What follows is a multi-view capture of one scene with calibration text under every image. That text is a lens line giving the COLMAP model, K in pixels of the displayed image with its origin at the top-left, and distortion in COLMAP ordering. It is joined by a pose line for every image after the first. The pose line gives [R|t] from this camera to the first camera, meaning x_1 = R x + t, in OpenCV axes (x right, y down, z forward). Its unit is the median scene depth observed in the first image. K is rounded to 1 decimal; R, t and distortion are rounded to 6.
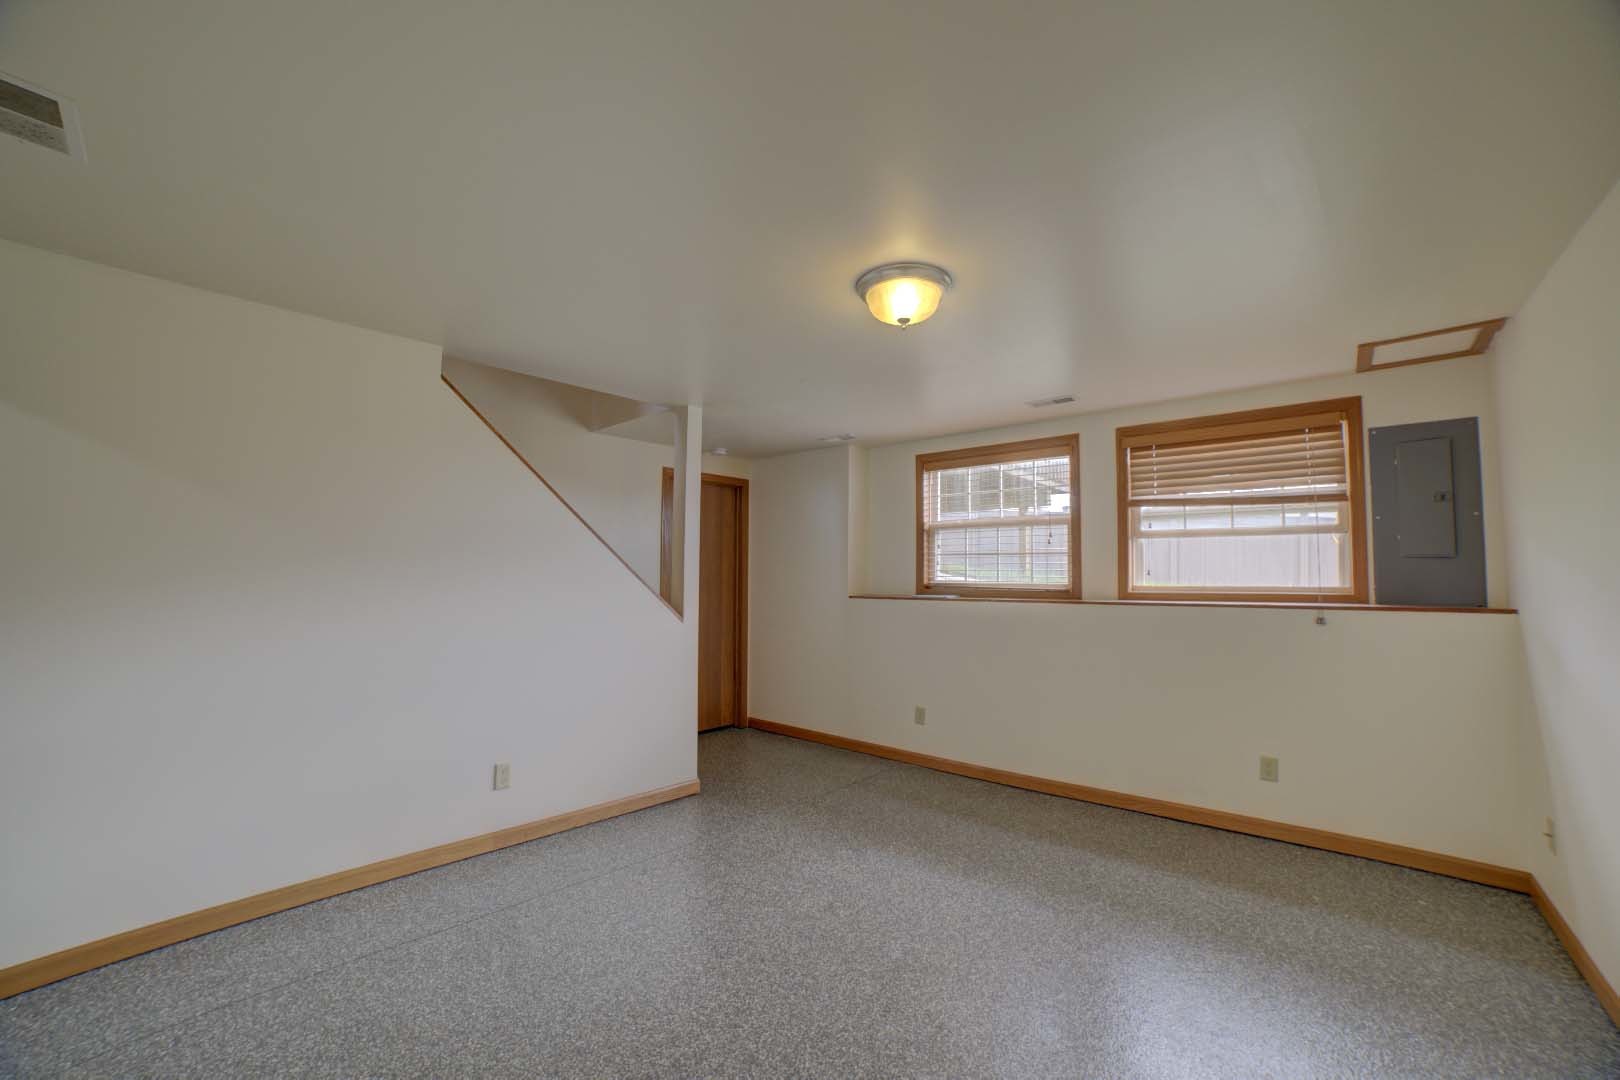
lens RADIAL K [[636.5, 0, 808.5], [0, 636.5, 543.6], [0, 0, 1]] dist [-0.108410, 0.034920]
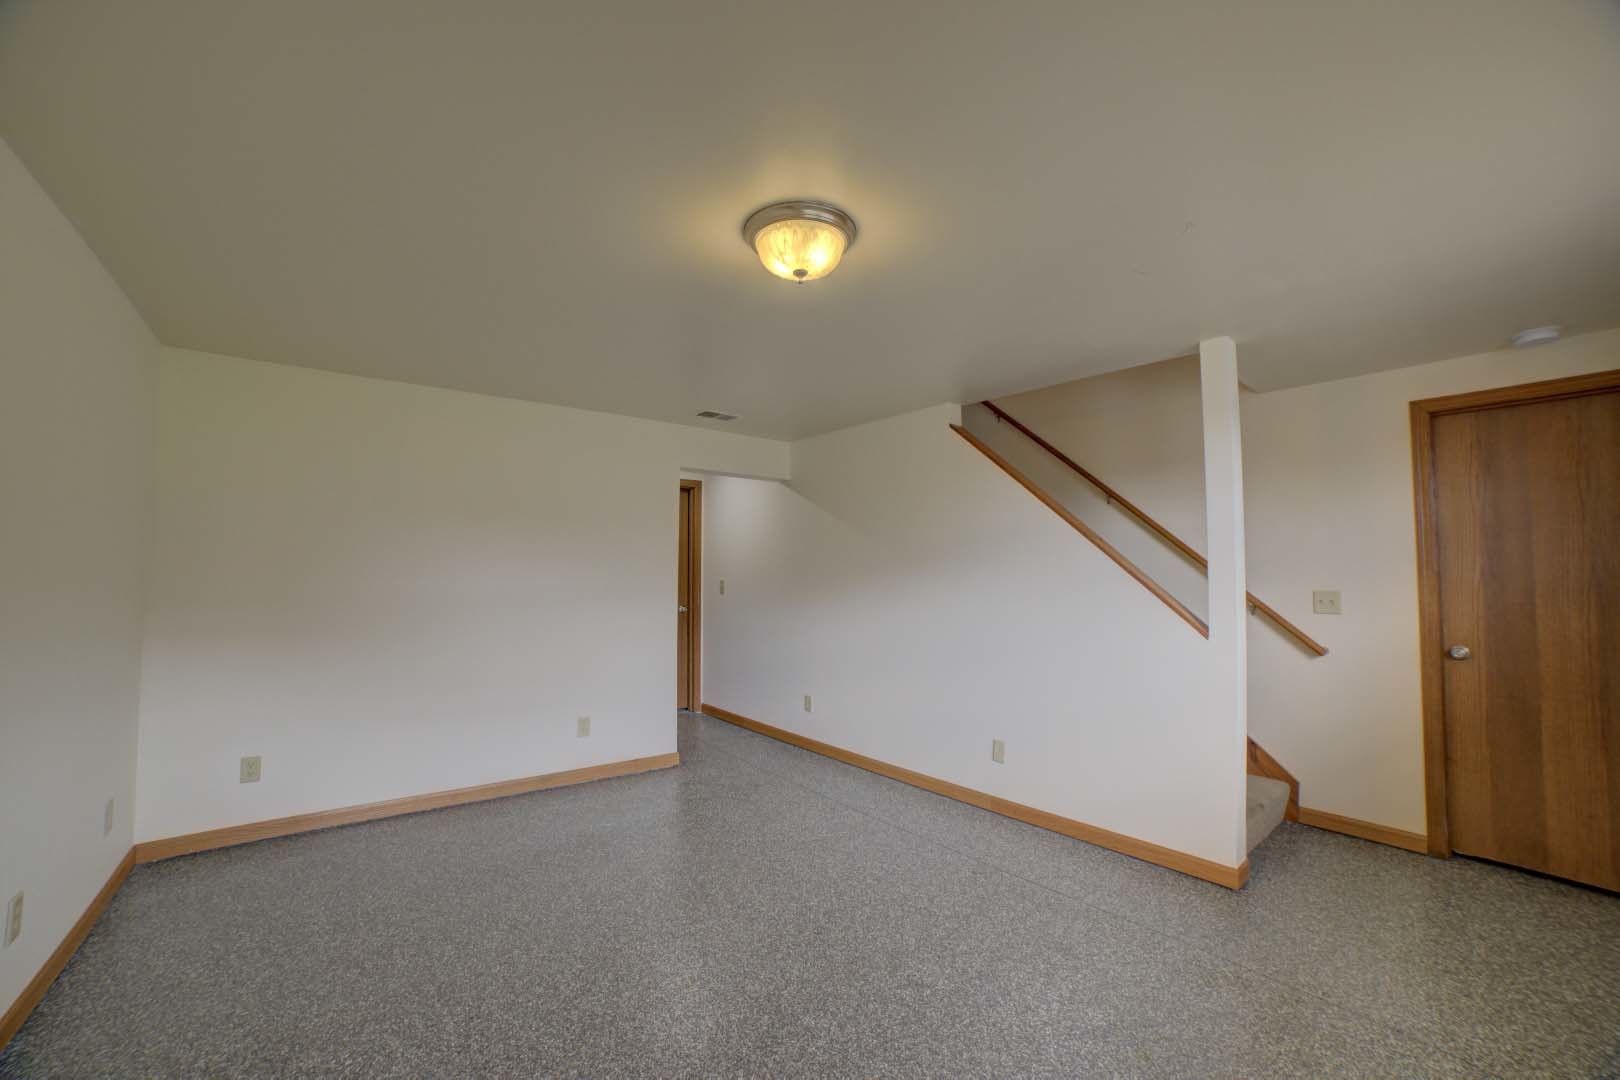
lens RADIAL K [[636.5, 0, 808.5], [0, 636.5, 543.6], [0, 0, 1]] dist [-0.108410, 0.034920]
pose [[-0.158168, -0.050078, -0.986141, 0.836622], [0.044666, 0.997328, -0.057810, 0.048708], [0.986401, -0.053190, -0.155509, 0.968663]]
